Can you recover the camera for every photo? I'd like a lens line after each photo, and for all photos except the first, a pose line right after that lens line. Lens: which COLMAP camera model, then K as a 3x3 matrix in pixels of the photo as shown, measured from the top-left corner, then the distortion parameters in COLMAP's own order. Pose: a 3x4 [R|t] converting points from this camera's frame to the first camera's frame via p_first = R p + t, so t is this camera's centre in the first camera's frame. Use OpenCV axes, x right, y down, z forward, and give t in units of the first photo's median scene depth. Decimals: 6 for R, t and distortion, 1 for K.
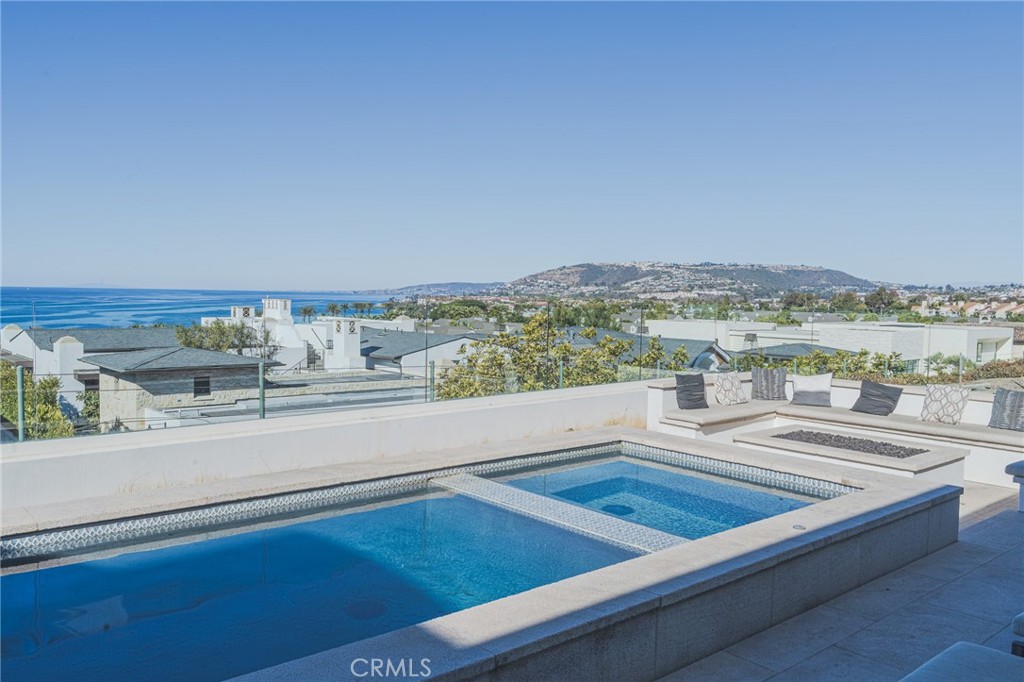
lens RADIAL K [[825.0, 0, 511.7], [0, 825.0, 341.7], [0, 0, 1]] dist [-0.014791, -0.001021]
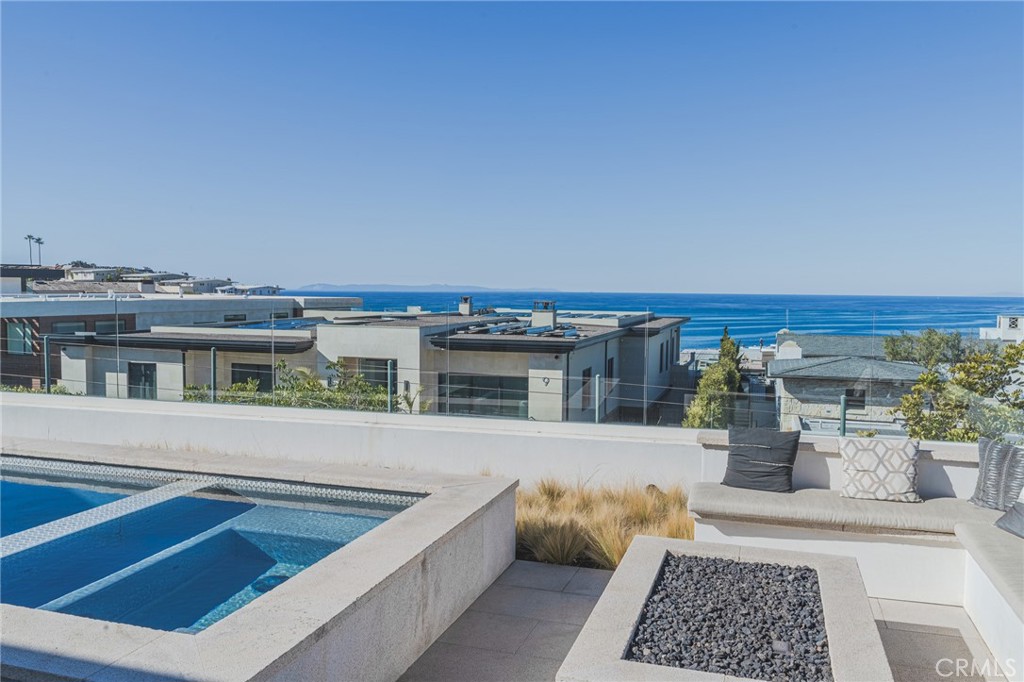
lens RADIAL K [[825.0, 0, 512.3], [0, 825.0, 339.5], [0, 0, 1]] dist [-0.014791, -0.001021]
pose [[0.533888, 0.043934, -0.844413, 0.556400], [-0.055288, 0.998326, 0.016985, -0.021381], [0.843746, 0.037618, 0.535423, 0.492710]]
